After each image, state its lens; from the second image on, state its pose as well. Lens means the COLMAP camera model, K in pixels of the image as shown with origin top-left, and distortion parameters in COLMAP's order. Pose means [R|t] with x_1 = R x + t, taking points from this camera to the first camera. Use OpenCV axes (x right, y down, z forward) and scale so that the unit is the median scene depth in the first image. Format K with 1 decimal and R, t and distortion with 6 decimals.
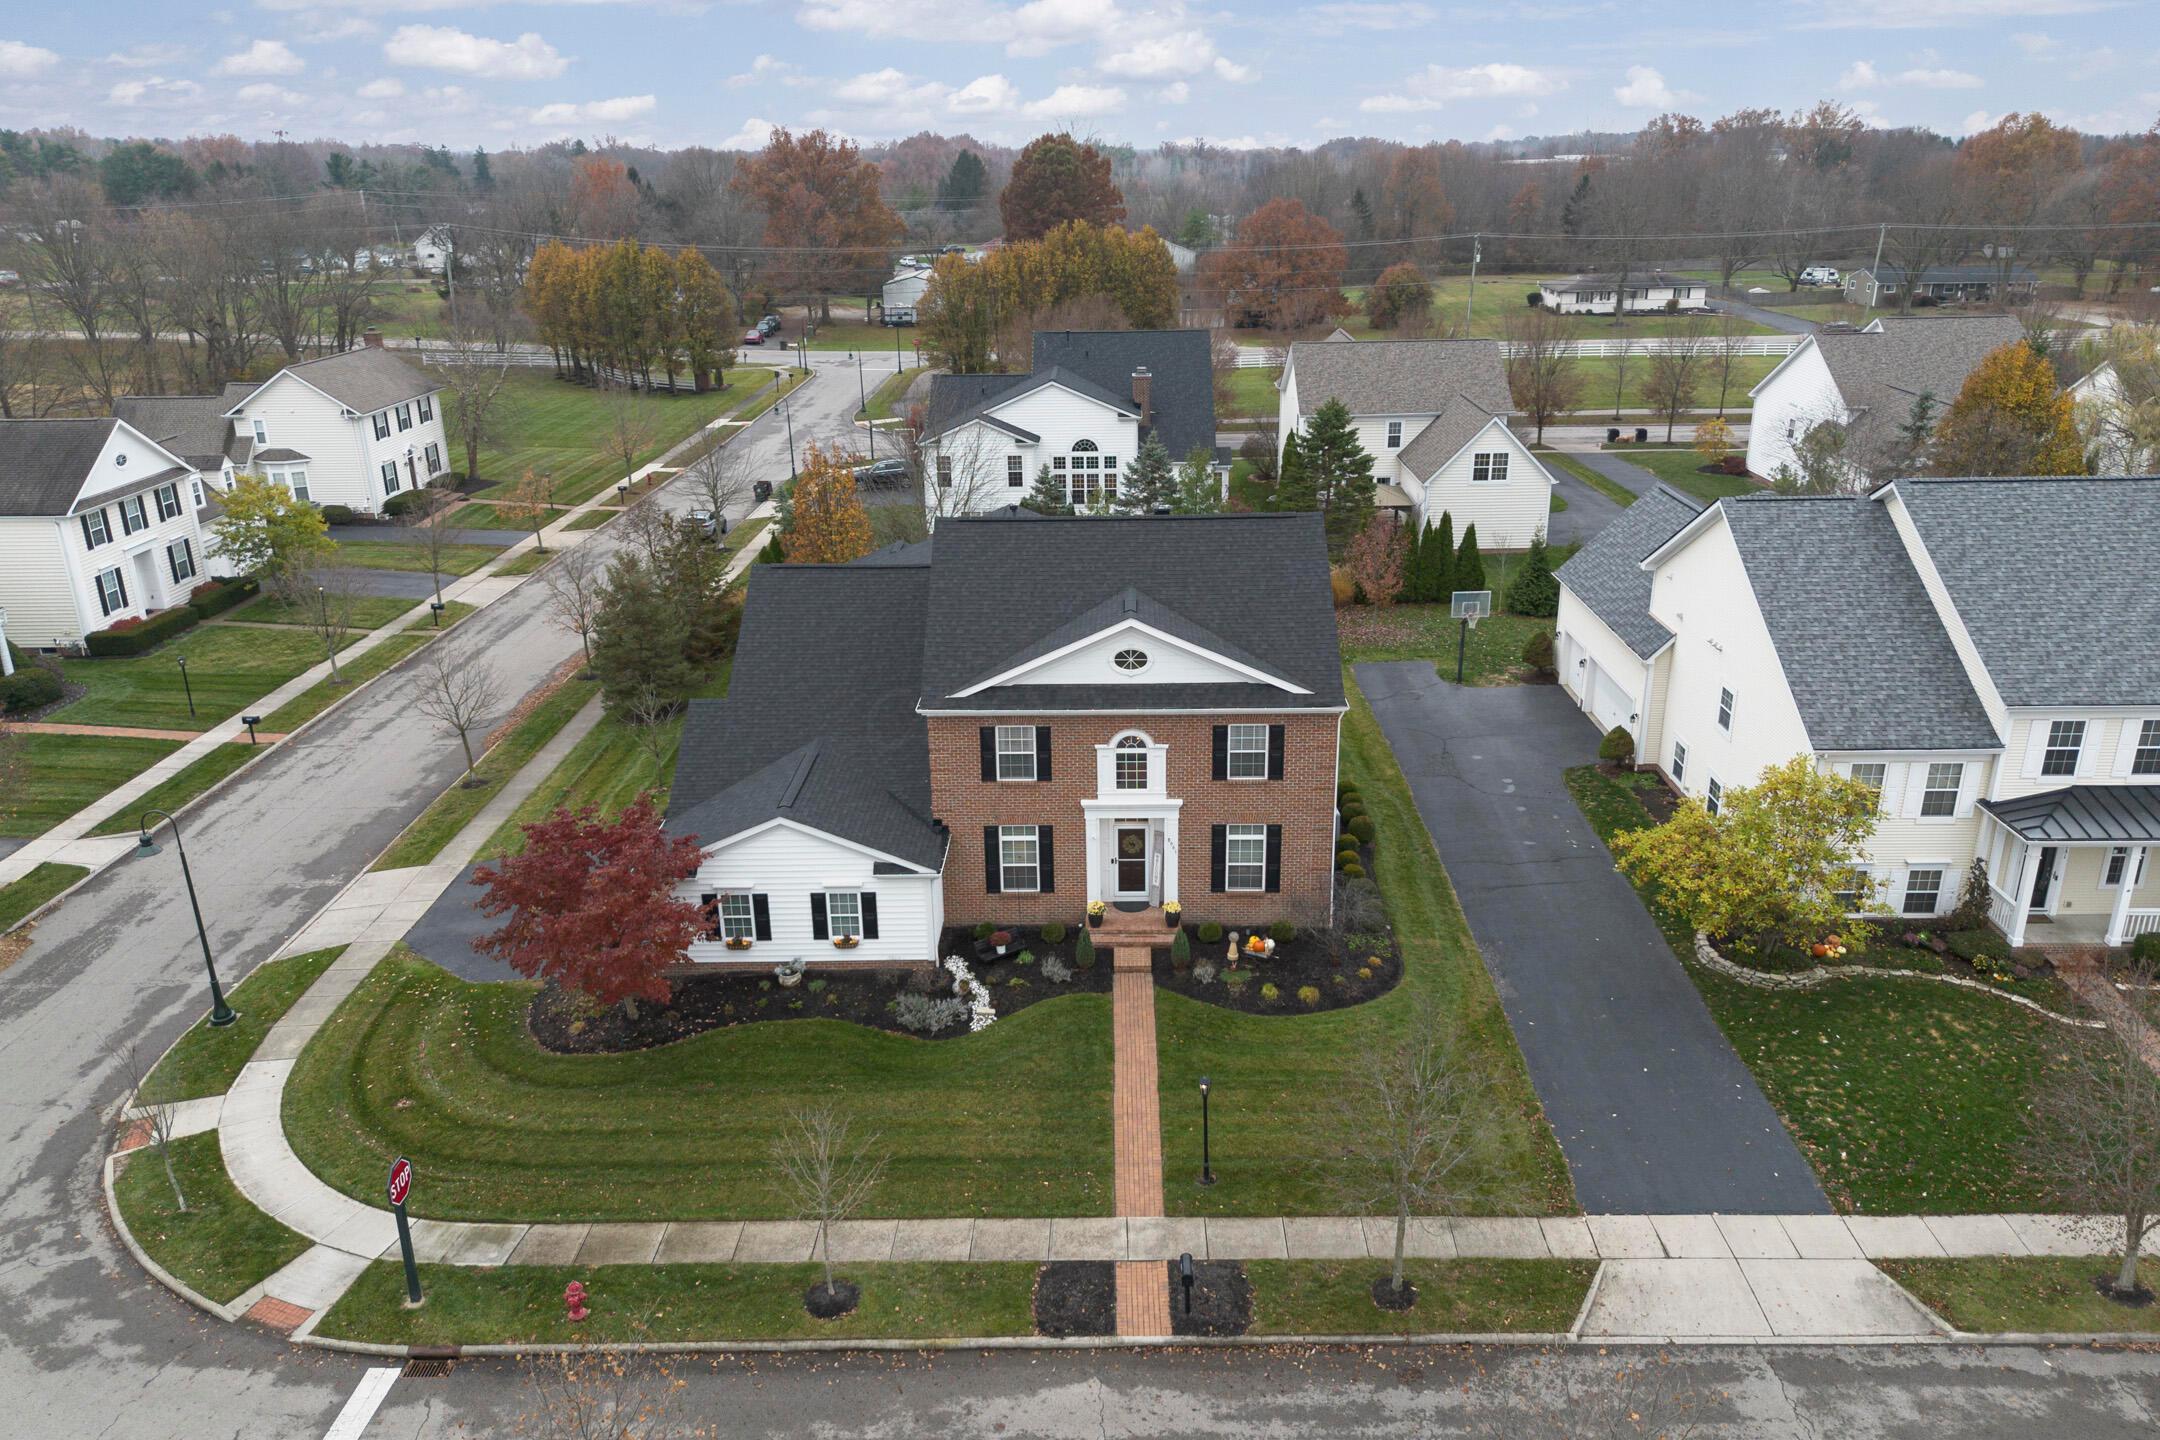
lens RADIAL K [[1525.8, 0, 1080.0], [0, 1525.8, 720.0], [0, 0, 1]] dist [0.069638, -0.058916]
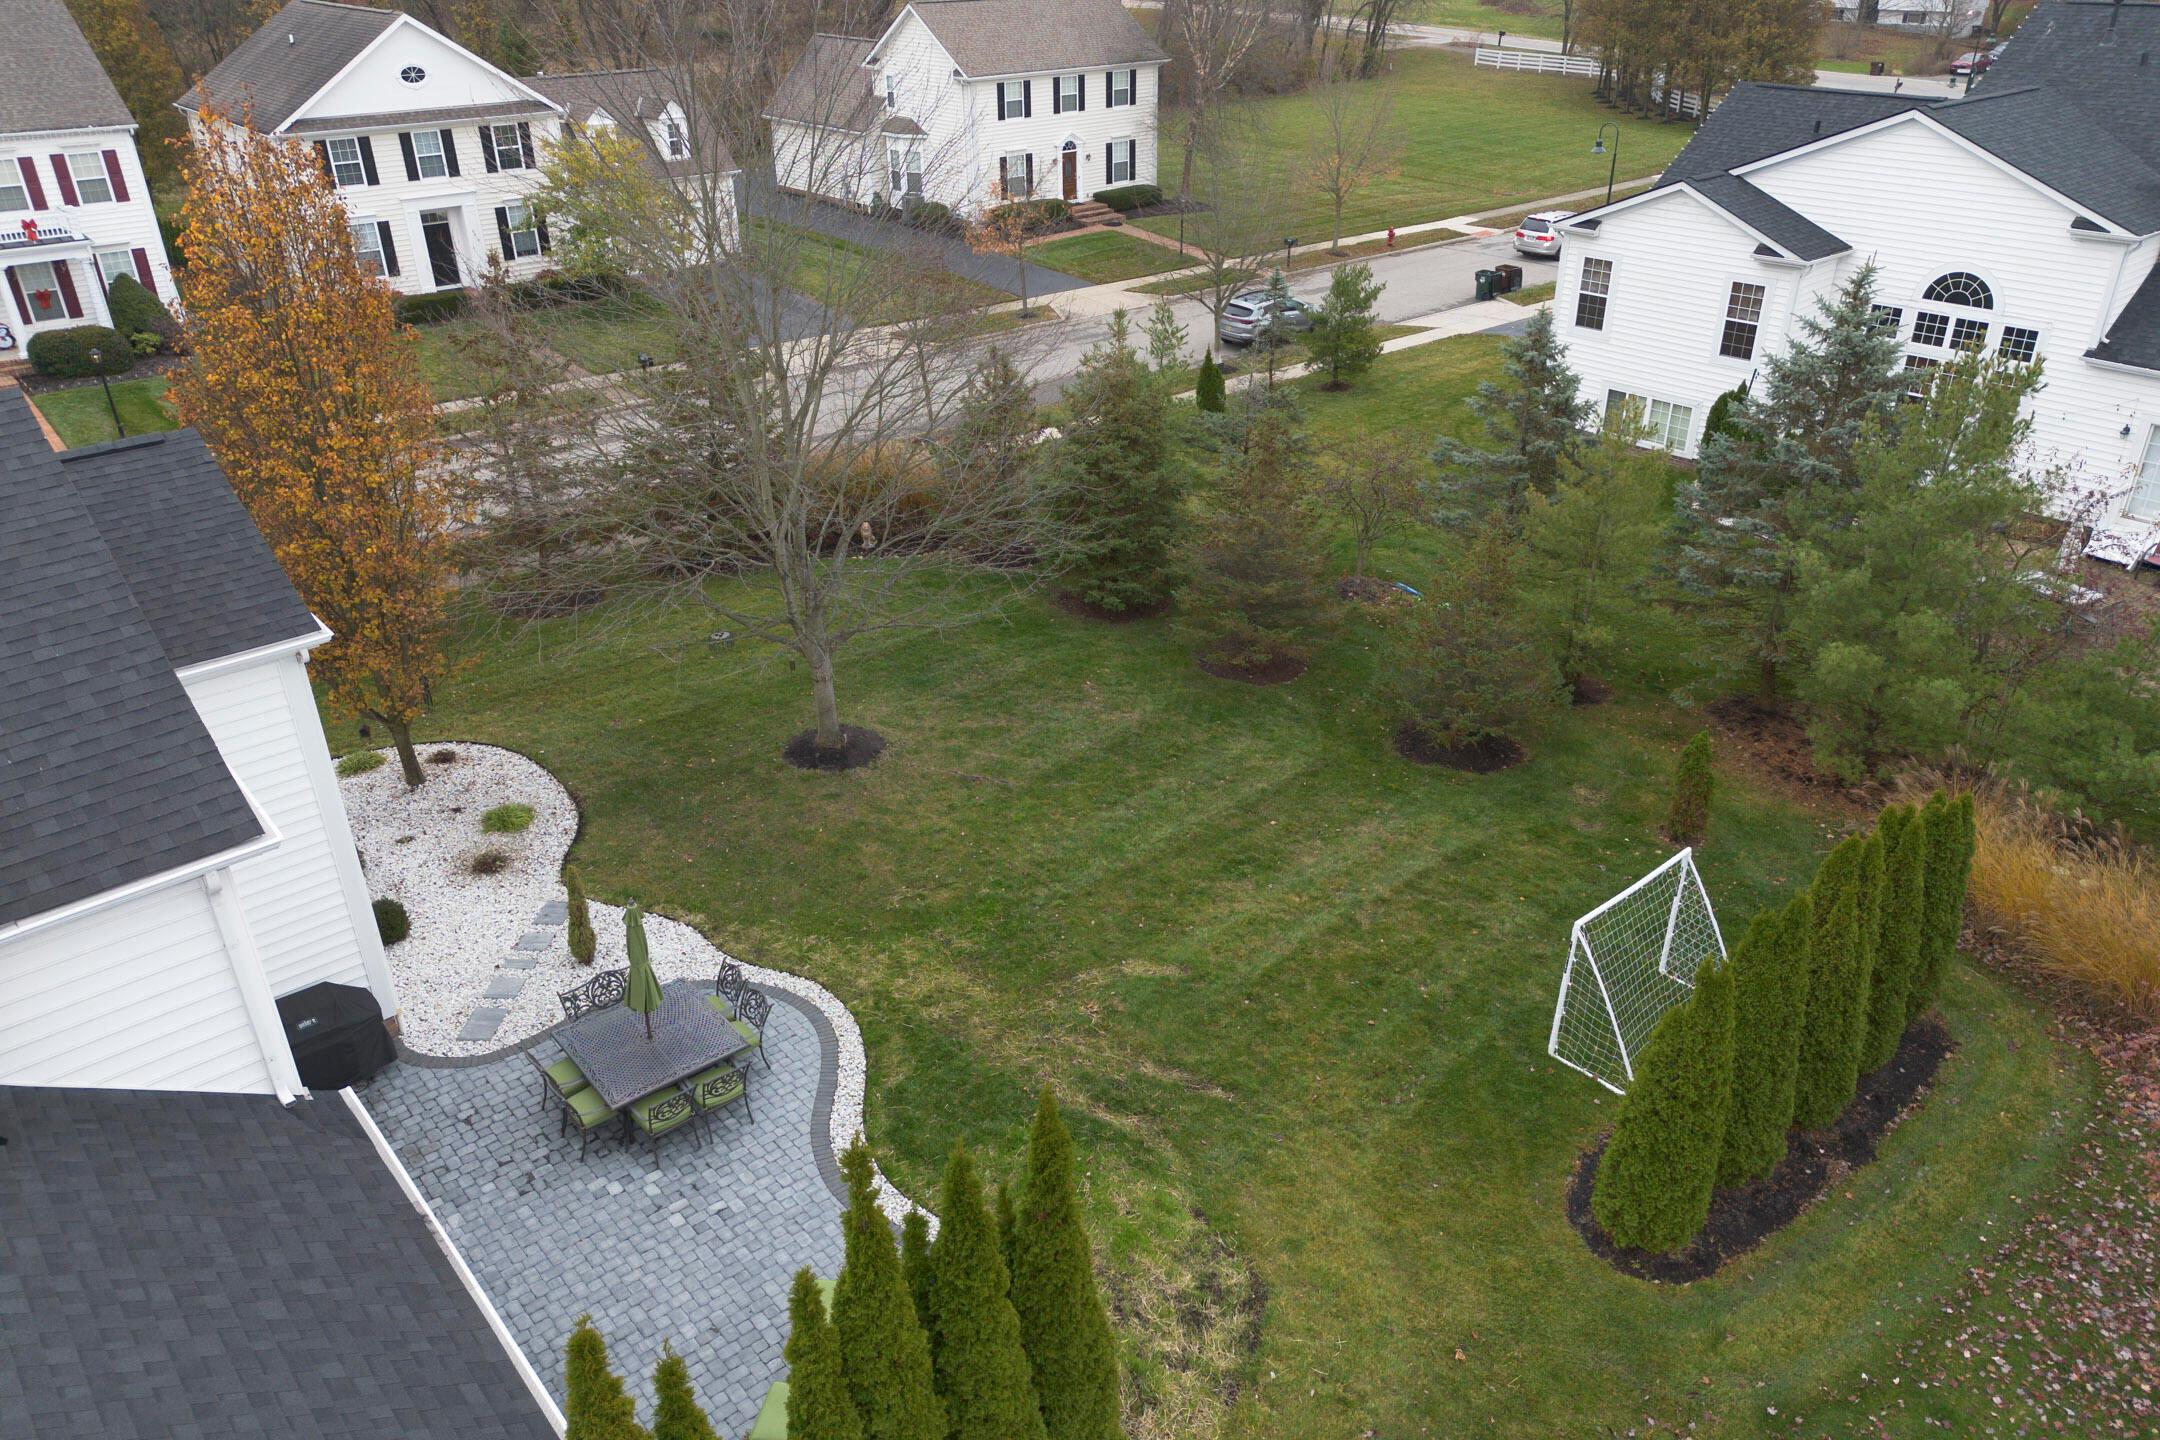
lens RADIAL K [[1525.8, 0, 1080.0], [0, 1525.8, 720.0], [0, 0, 1]] dist [0.069638, -0.058916]
pose [[0.670209, 0.357211, -0.650554, 0.334927], [-0.256939, 0.934023, 0.248159, -0.260005], [0.696278, 0.000834, 0.717772, 1.237405]]
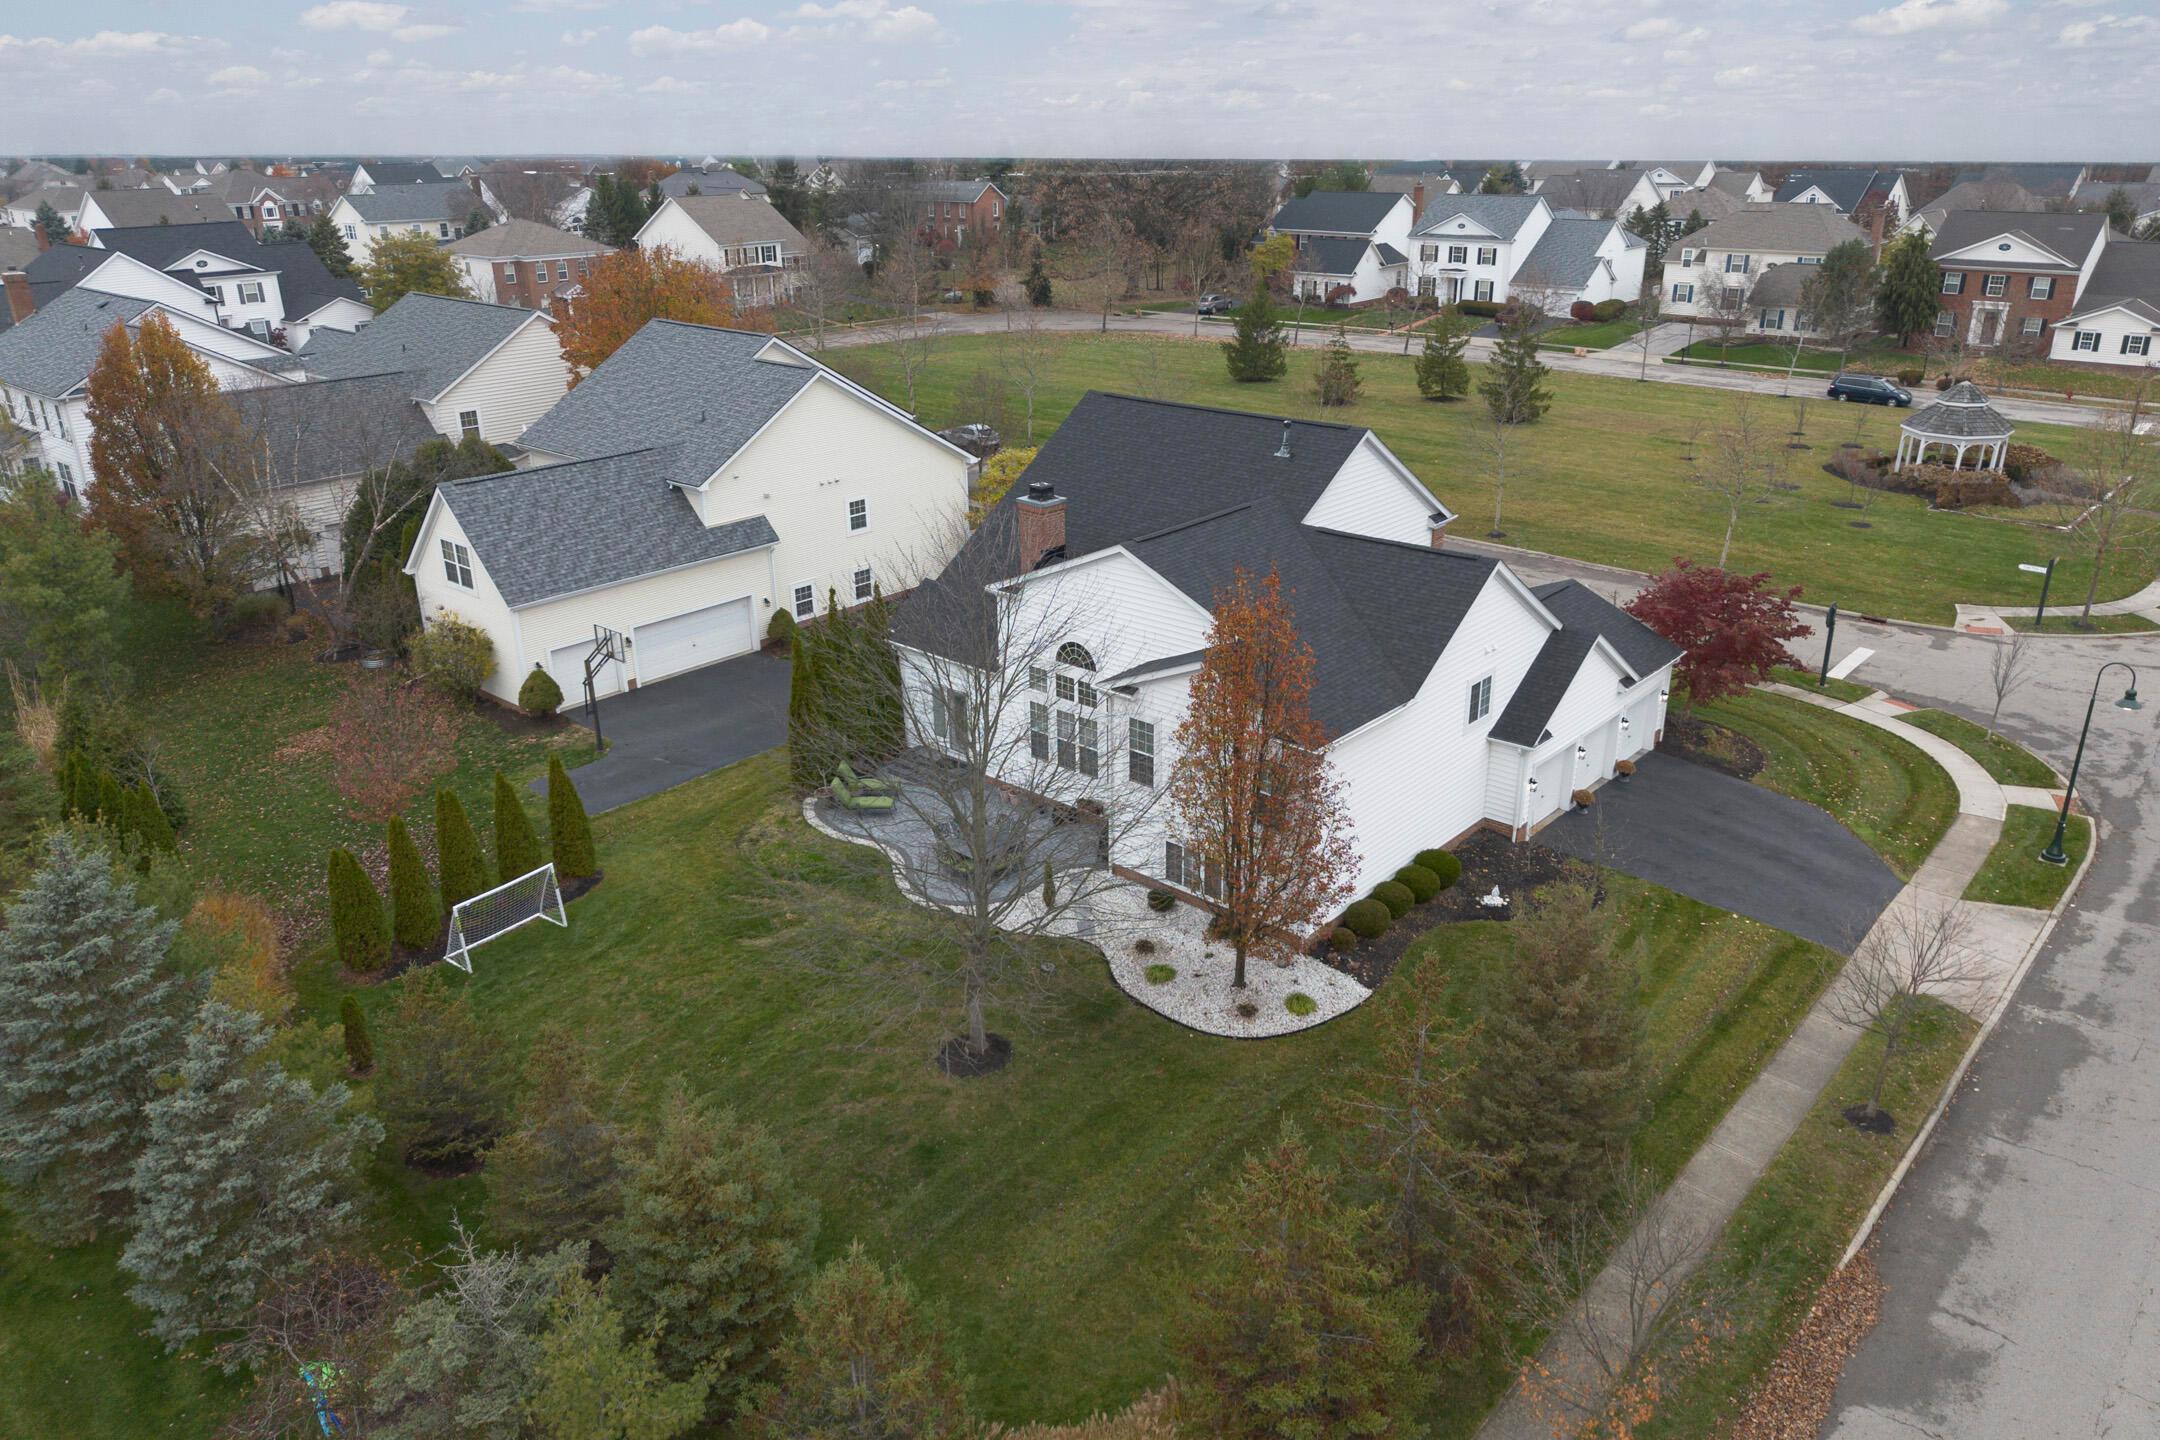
lens RADIAL K [[1546.7, 0, 1090.8], [0, 1546.7, 671.2], [0, 0, 1]] dist [0.075681, -0.069357]
pose [[-0.765286, -0.199450, 0.612011, -0.687343], [0.242382, 0.791513, 0.561033, -0.699580], [-0.596313, 0.577691, -0.557391, 1.949464]]
